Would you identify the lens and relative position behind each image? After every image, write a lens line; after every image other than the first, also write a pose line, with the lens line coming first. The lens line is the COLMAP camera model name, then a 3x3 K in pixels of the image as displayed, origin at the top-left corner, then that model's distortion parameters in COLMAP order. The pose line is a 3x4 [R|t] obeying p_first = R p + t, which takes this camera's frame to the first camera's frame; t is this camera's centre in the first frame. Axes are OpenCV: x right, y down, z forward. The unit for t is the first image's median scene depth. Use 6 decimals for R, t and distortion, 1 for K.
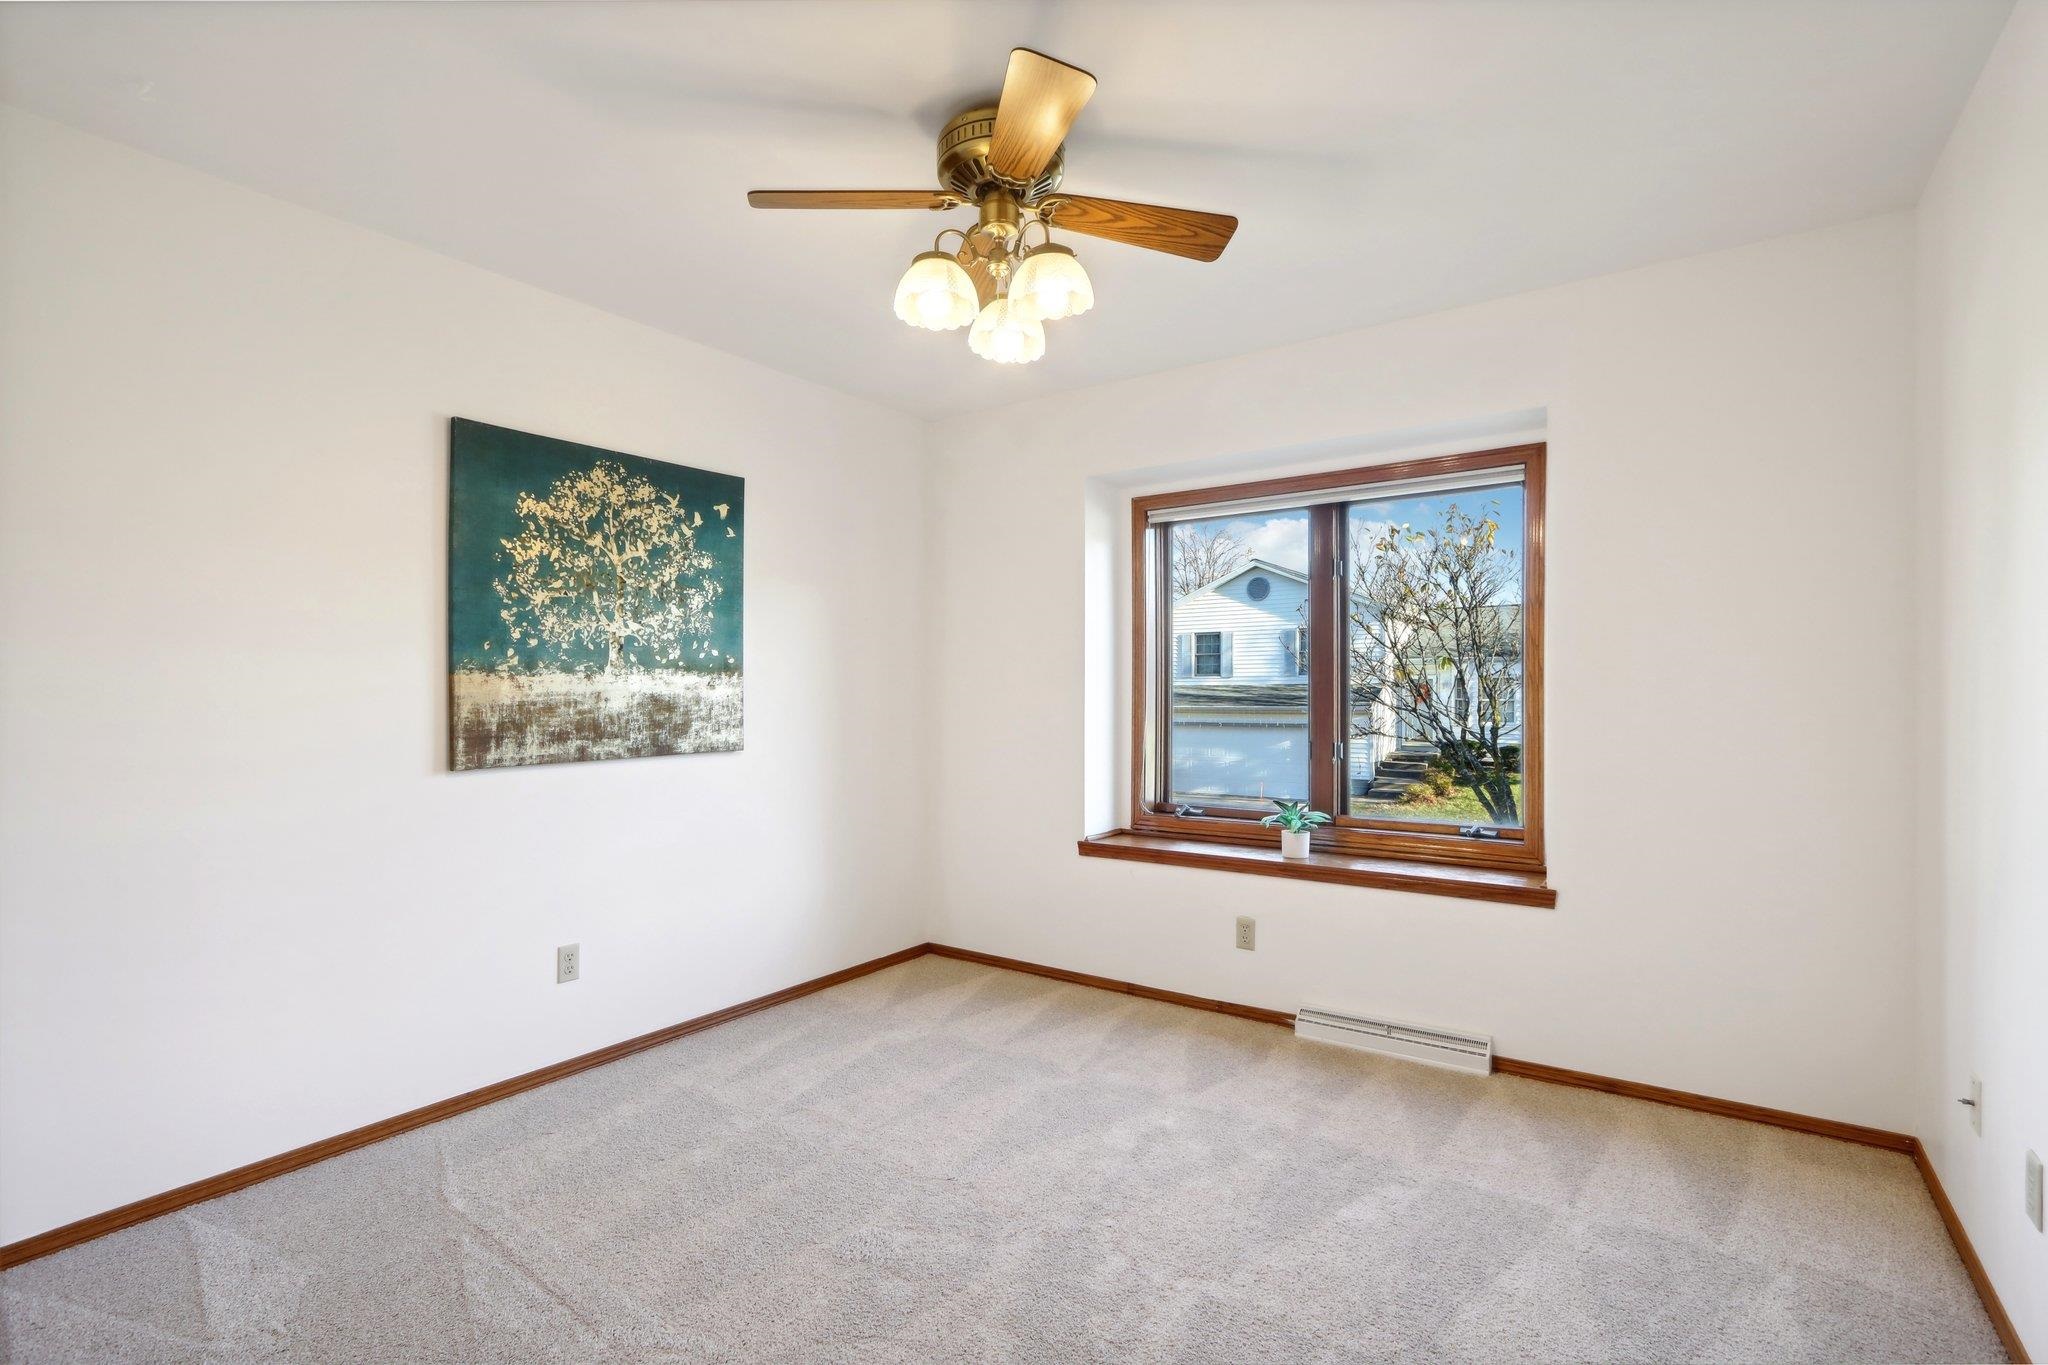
lens RADIAL K [[946.7, 0, 1017.4], [0, 946.7, 681.8], [0, 0, 1]] dist [-0.013883, 0.002710]
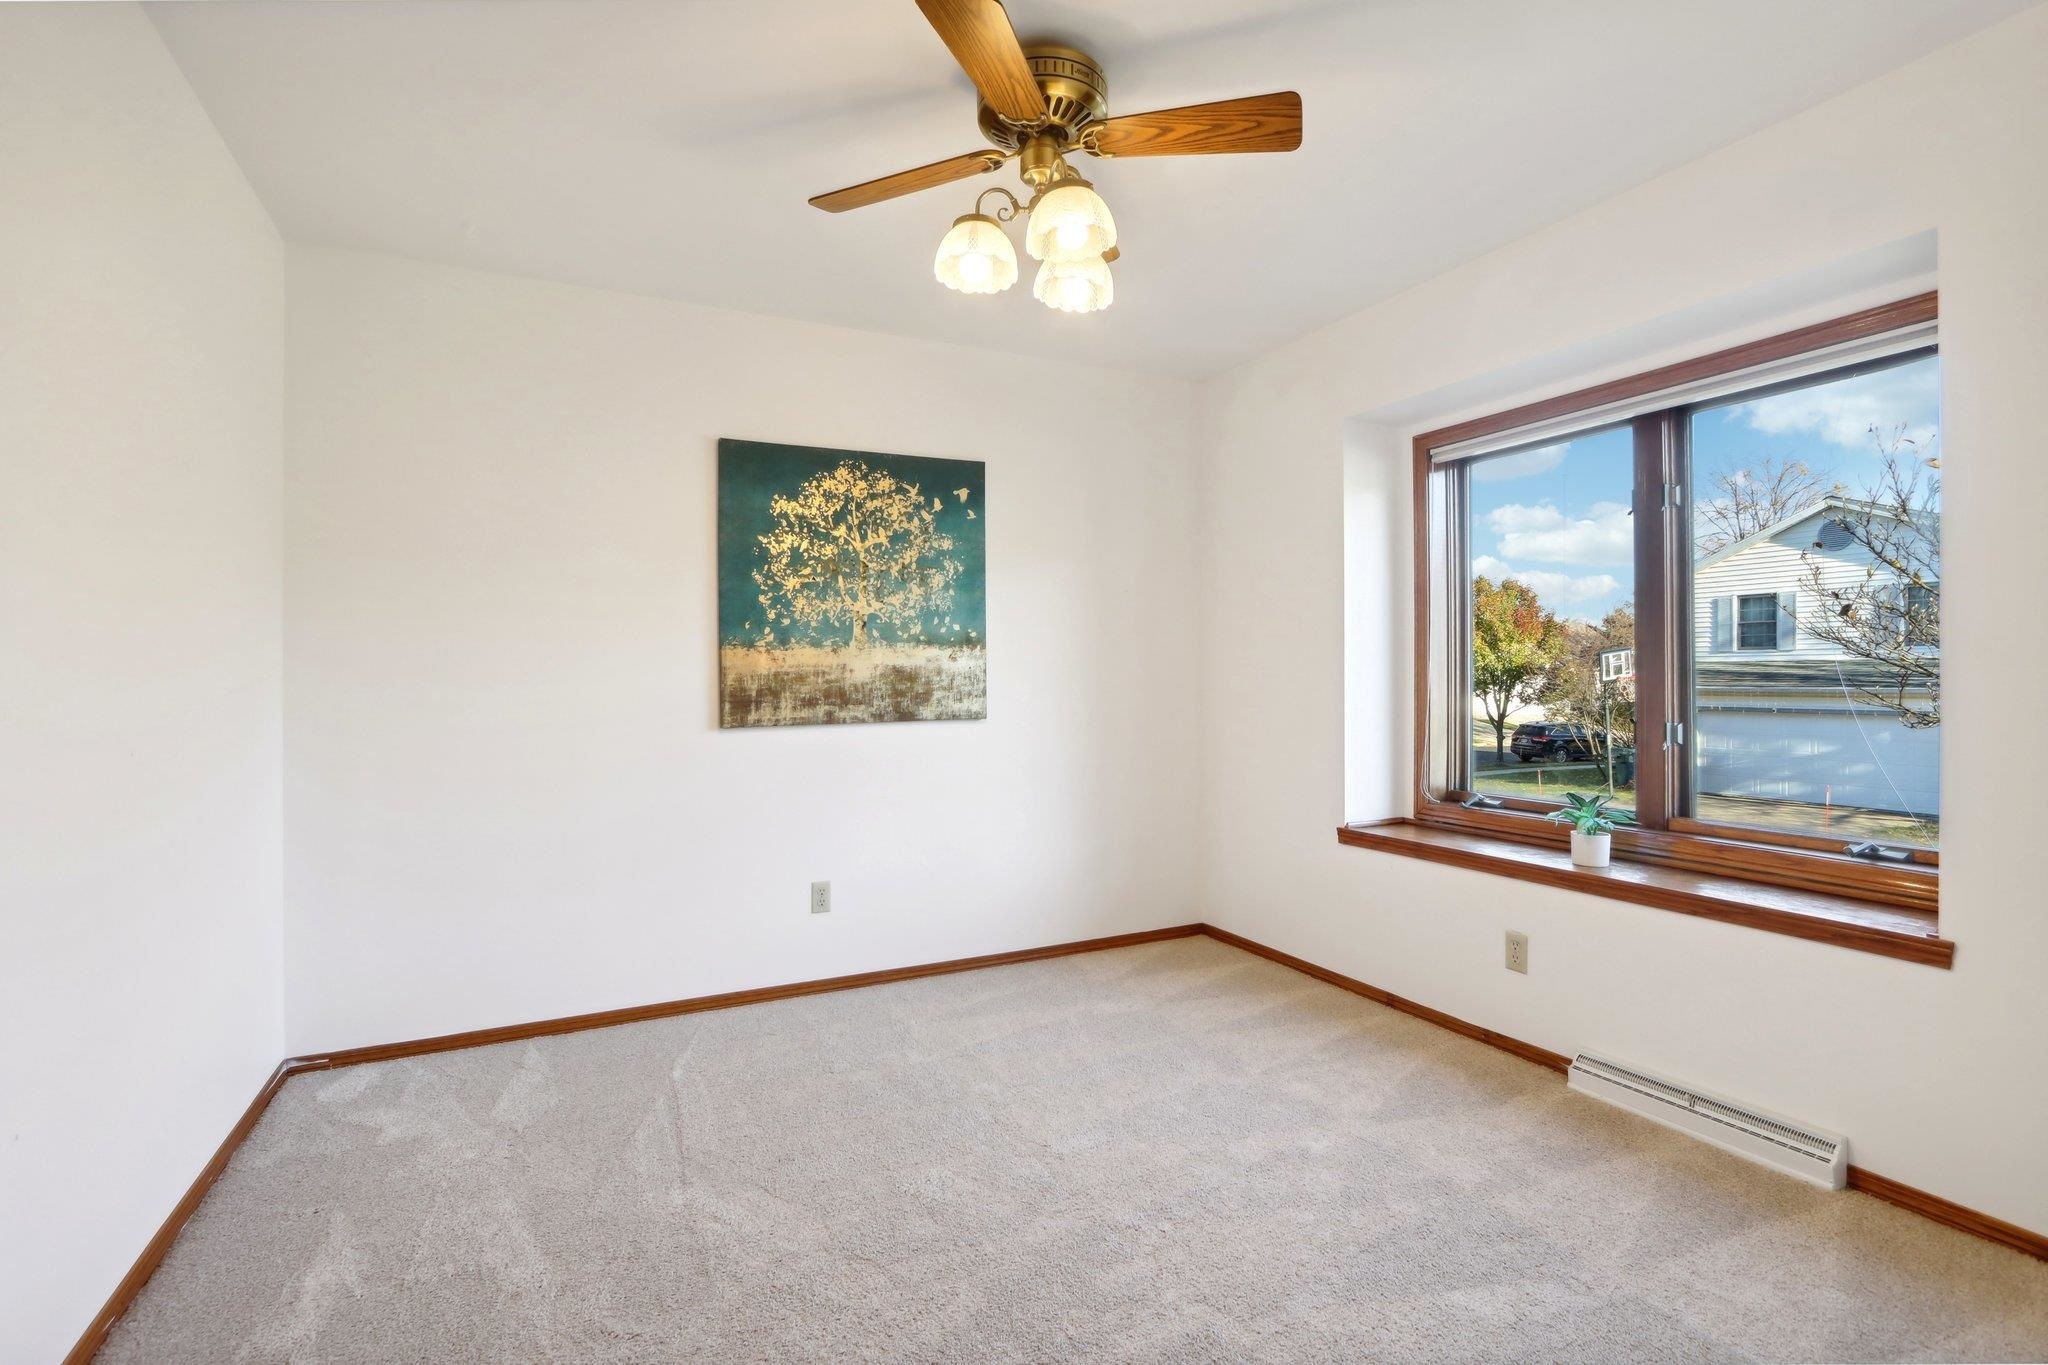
lens RADIAL K [[946.7, 0, 1017.4], [0, 946.7, 681.8], [0, 0, 1]] dist [-0.013883, 0.002710]
pose [[0.881828, 0.000469, -0.471571, 0.281620], [0.009432, 0.999782, 0.018631, 0.013200], [0.471477, -0.020877, 0.881631, 0.087843]]
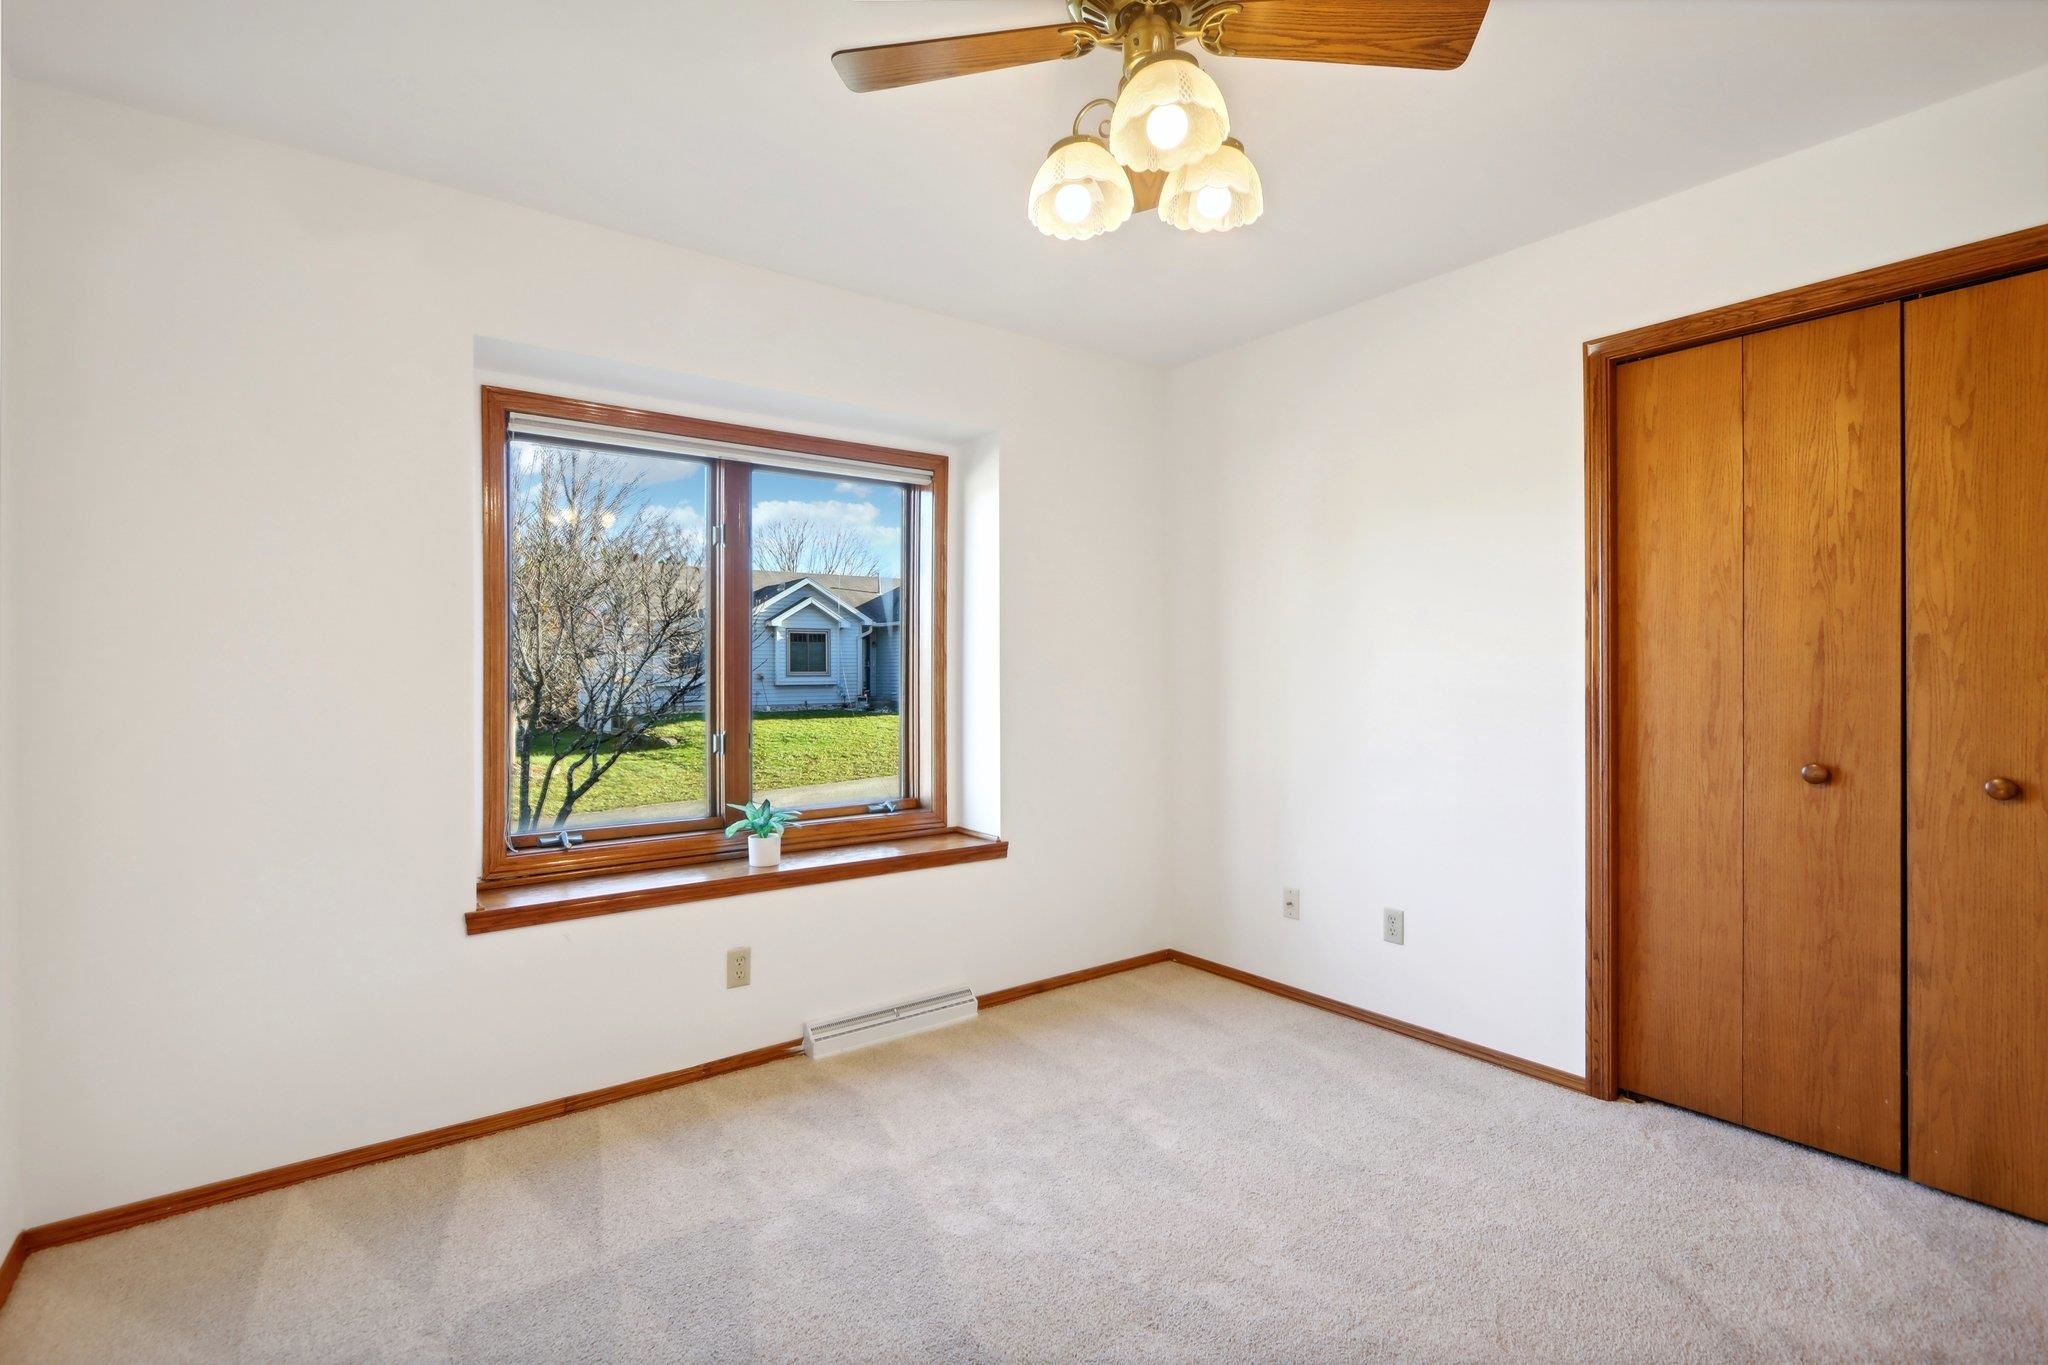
lens RADIAL K [[966.2, 0, 1024.0], [0, 966.2, 682.5], [0, 0, 1]] dist [-0.014452, 0.000074]
pose [[0.299284, -0.013407, 0.954070, -0.560316], [-0.010093, 0.999801, 0.017216, -0.001776], [-0.954111, -0.014782, 0.299089, 0.587556]]
